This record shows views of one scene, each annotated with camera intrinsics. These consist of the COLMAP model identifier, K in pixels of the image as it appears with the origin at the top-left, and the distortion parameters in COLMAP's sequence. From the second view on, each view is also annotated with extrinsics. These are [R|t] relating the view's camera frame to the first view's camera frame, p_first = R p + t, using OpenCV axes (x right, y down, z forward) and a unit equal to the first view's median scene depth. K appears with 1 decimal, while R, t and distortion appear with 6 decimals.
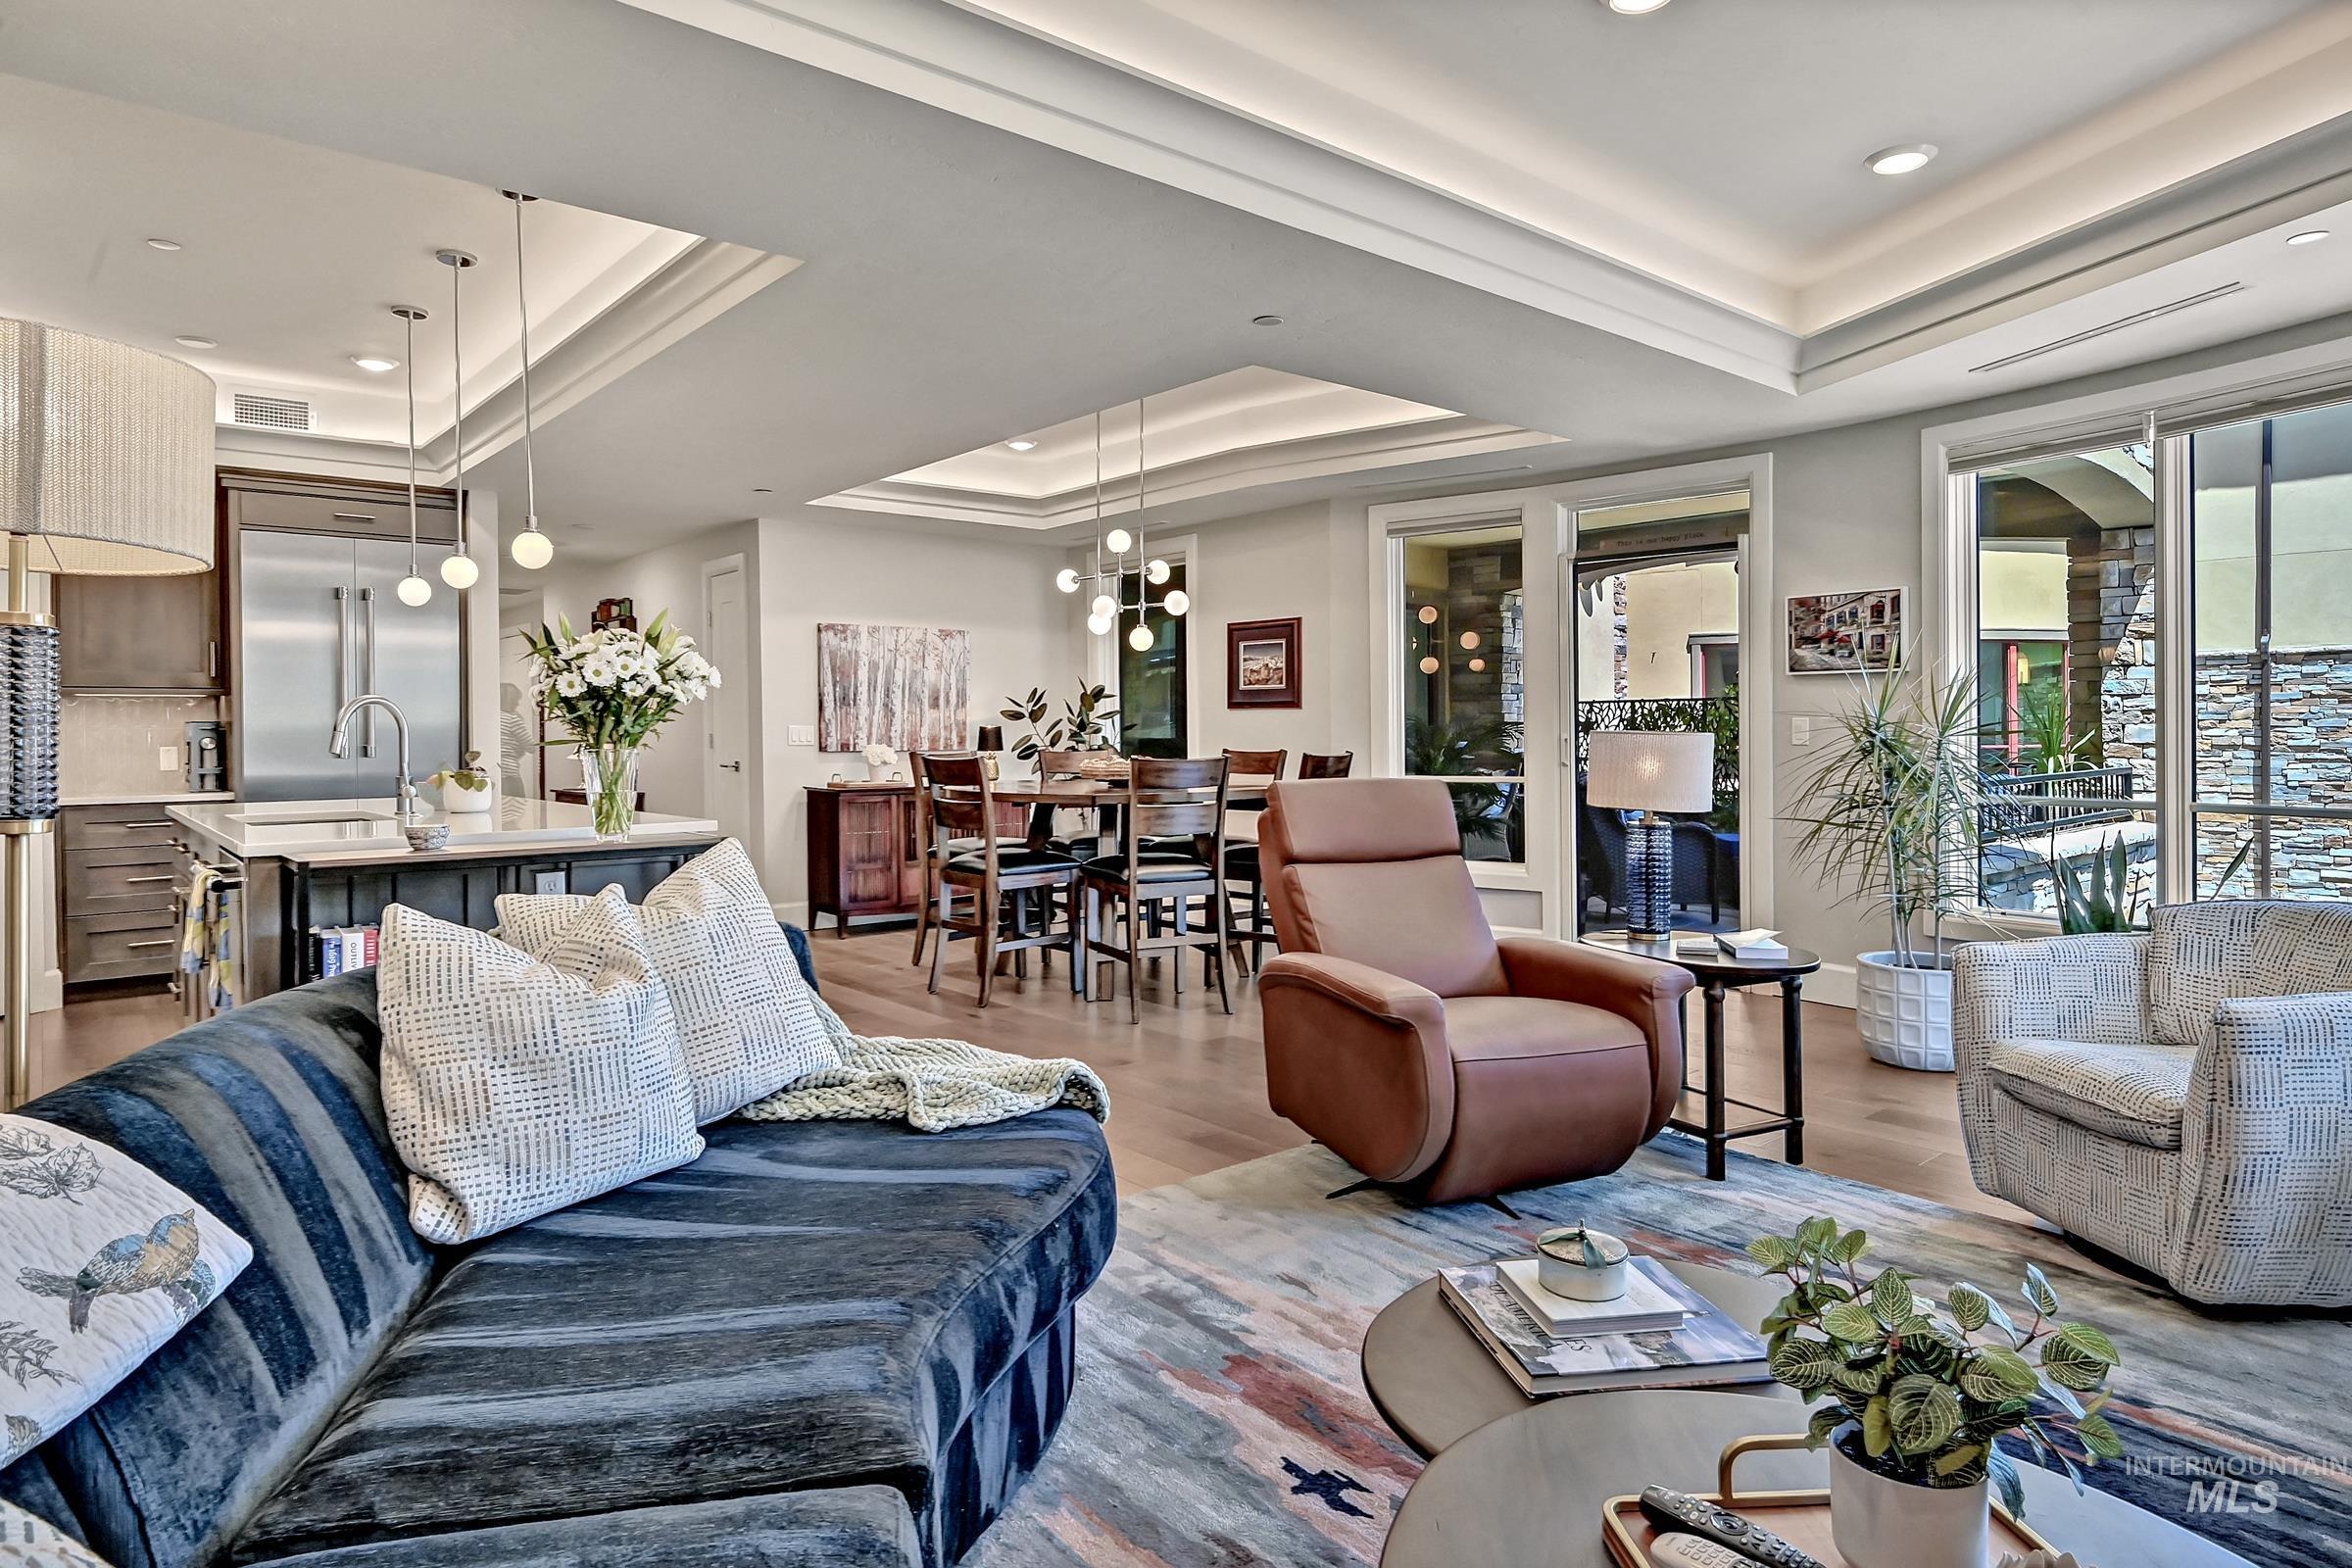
lens RADIAL K [[1342.4, 0, 1128.9], [0, 1342.4, 727.2], [0, 0, 1]] dist [-0.001681, -0.002013]
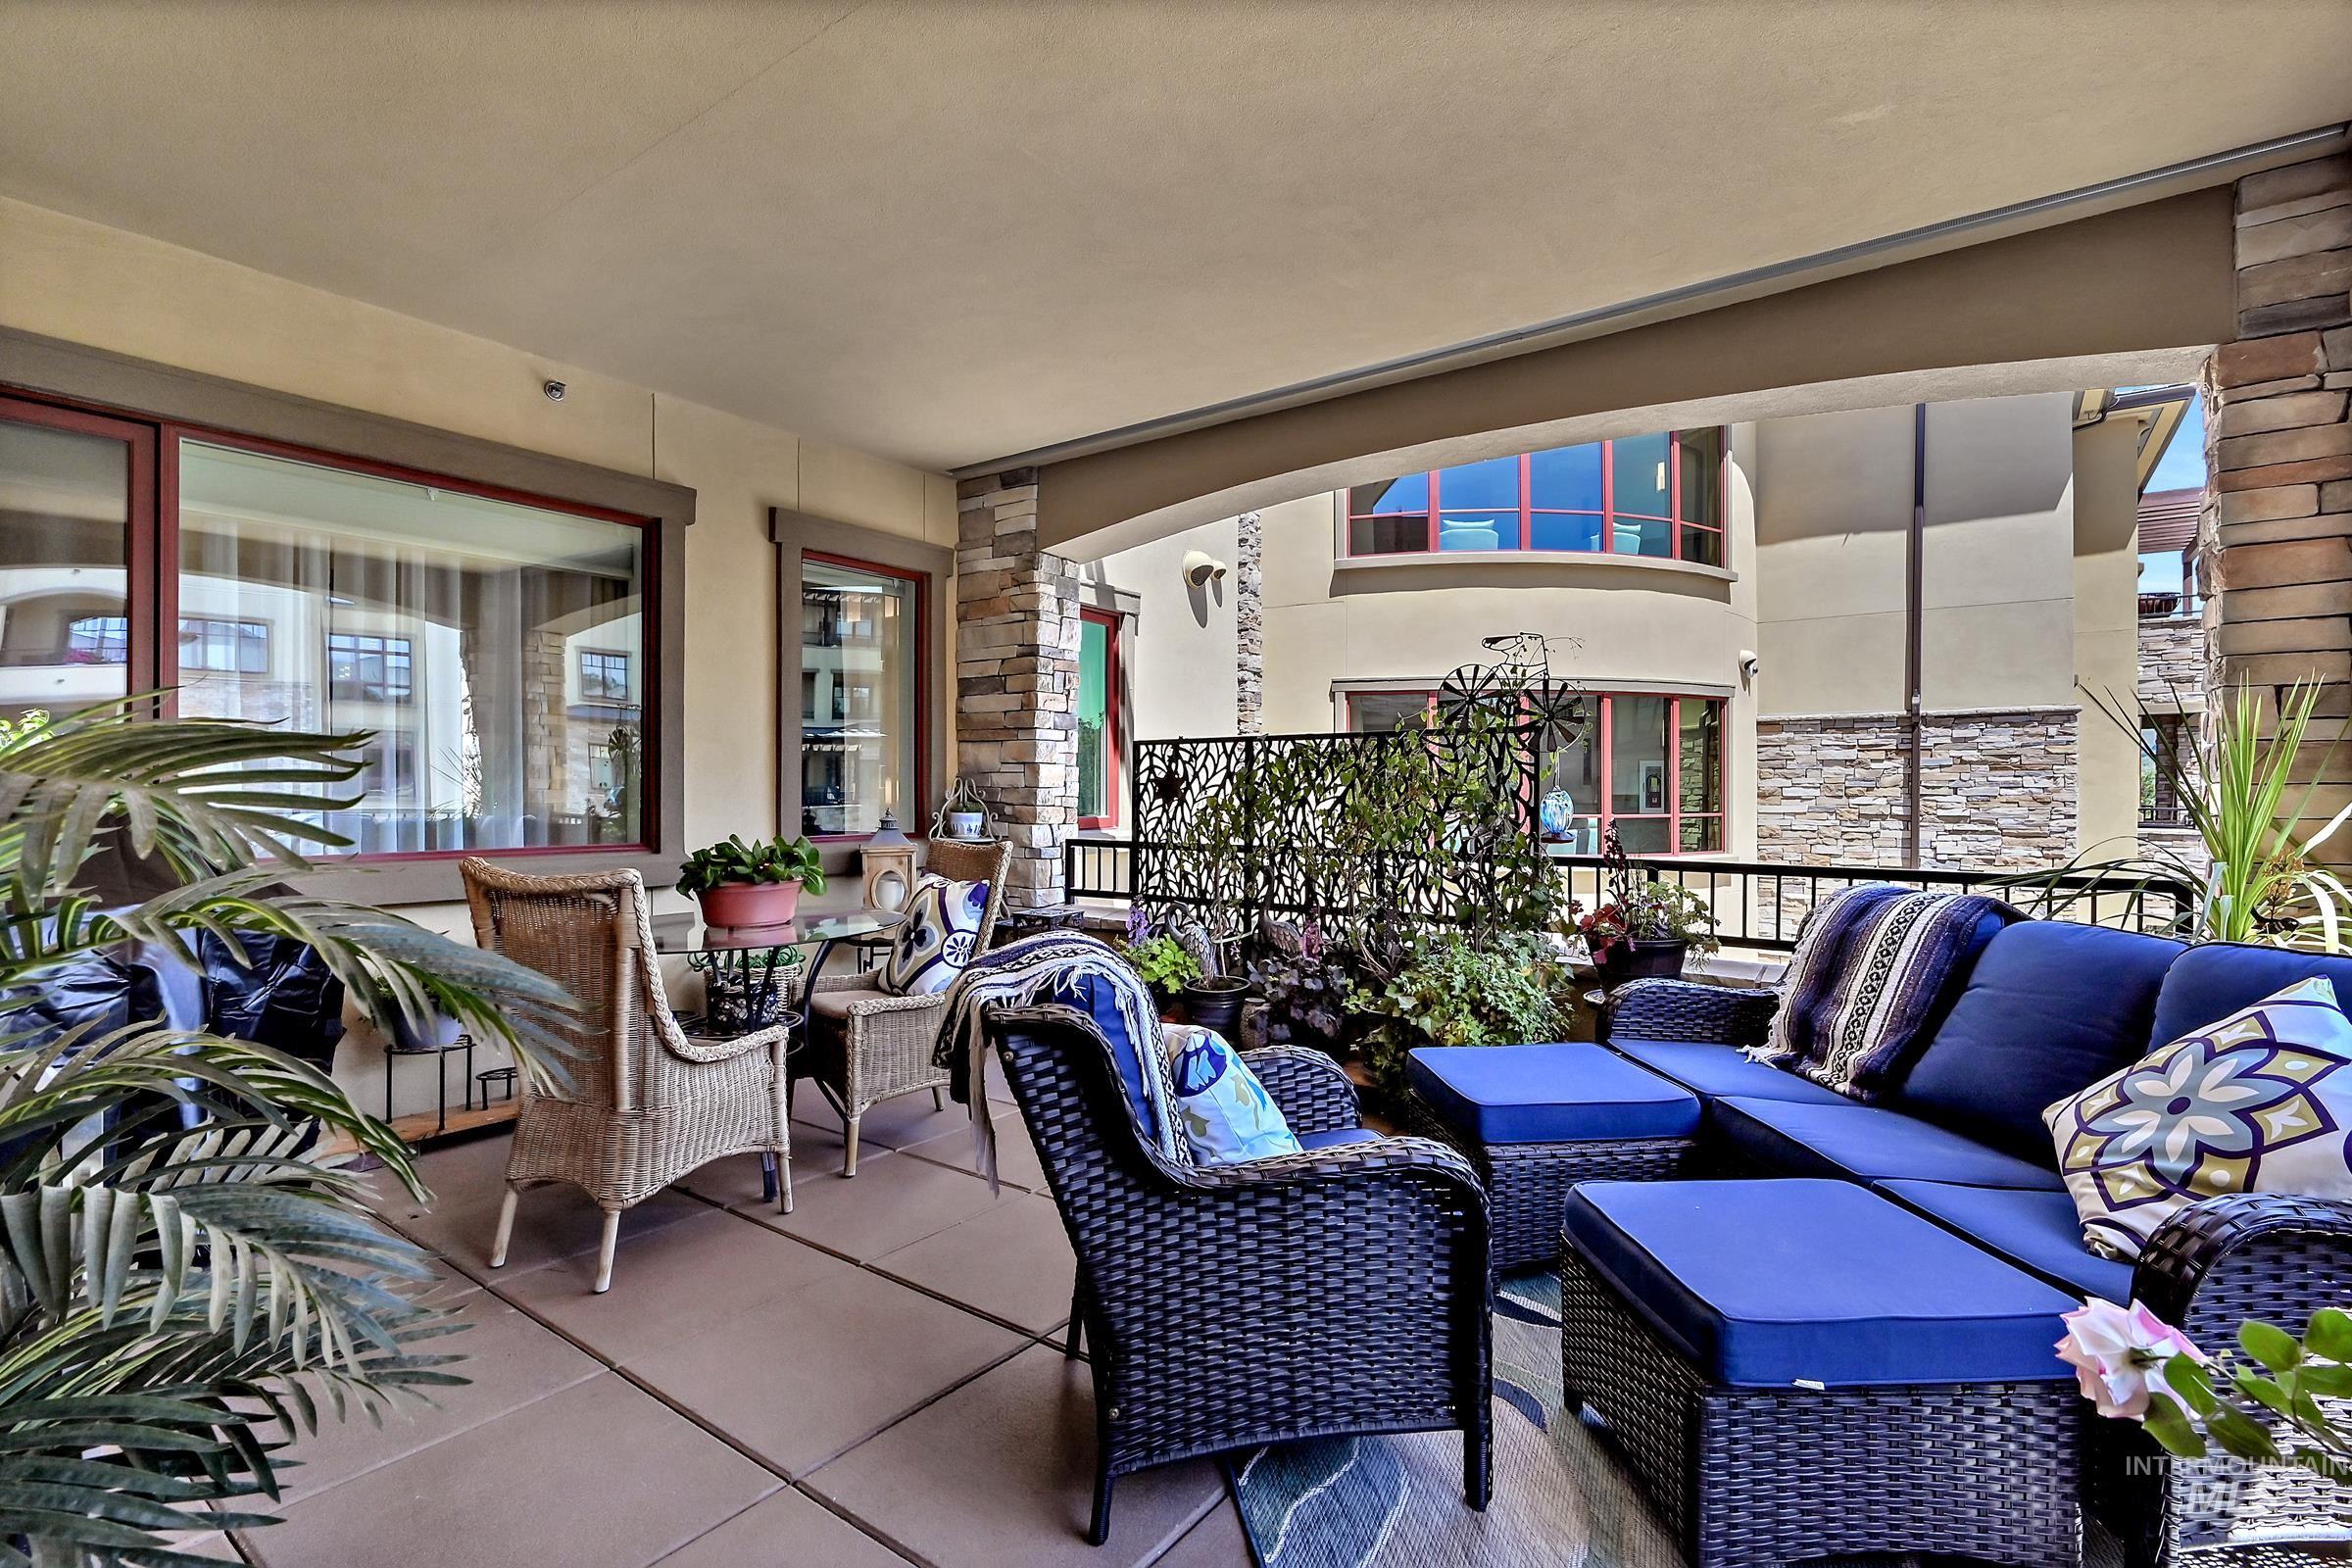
lens RADIAL K [[1095.8, 0, 1177.0], [0, 1095.8, 790.4], [0, 0, 1]] dist [0.000333, 0.000058]
pose [[0.964883, 0.008657, 0.262538, 0.301877], [-0.009415, 0.999954, 0.001629, 0.000021], [-0.262512, -0.004044, 0.964920, 0.760124]]
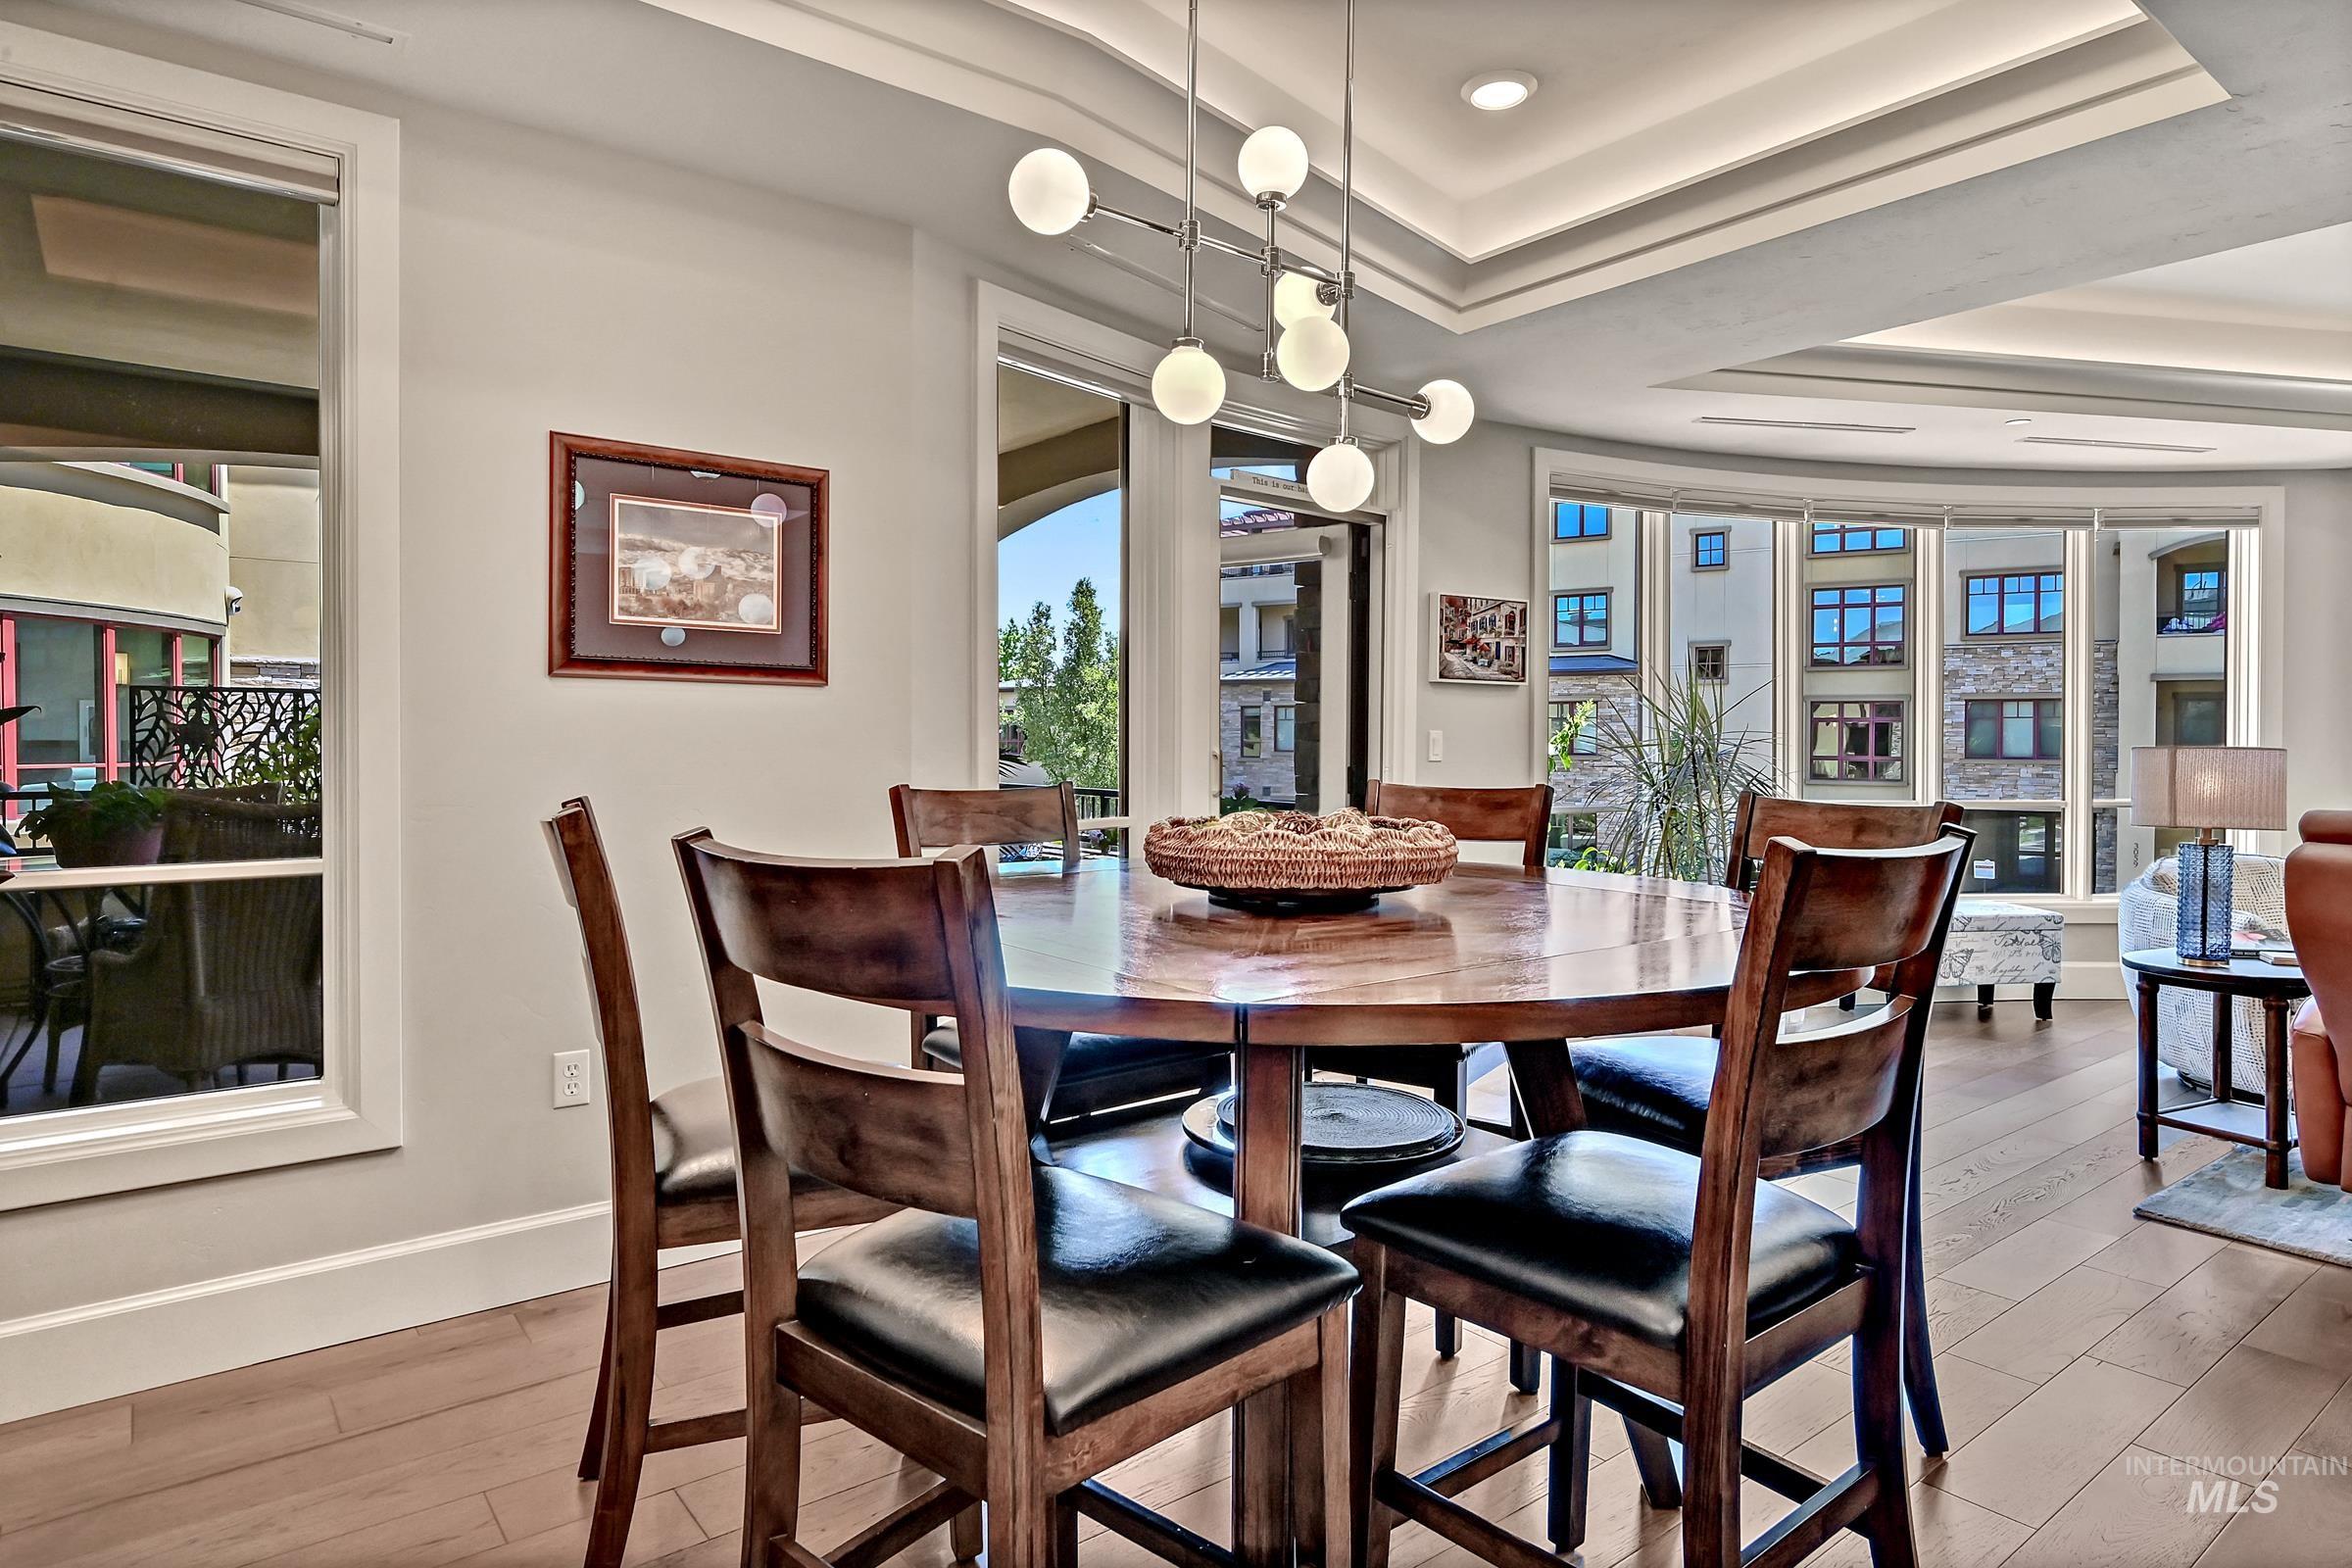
lens RADIAL K [[1342.4, 0, 1171.4], [0, 1342.4, 762.7], [0, 0, 1]] dist [-0.001681, -0.002013]
pose [[0.003196, -0.009230, 0.999952, -0.263053], [-0.006112, 0.999939, 0.009250, 0.004933], [-0.999976, -0.006141, 0.003139, 0.790723]]
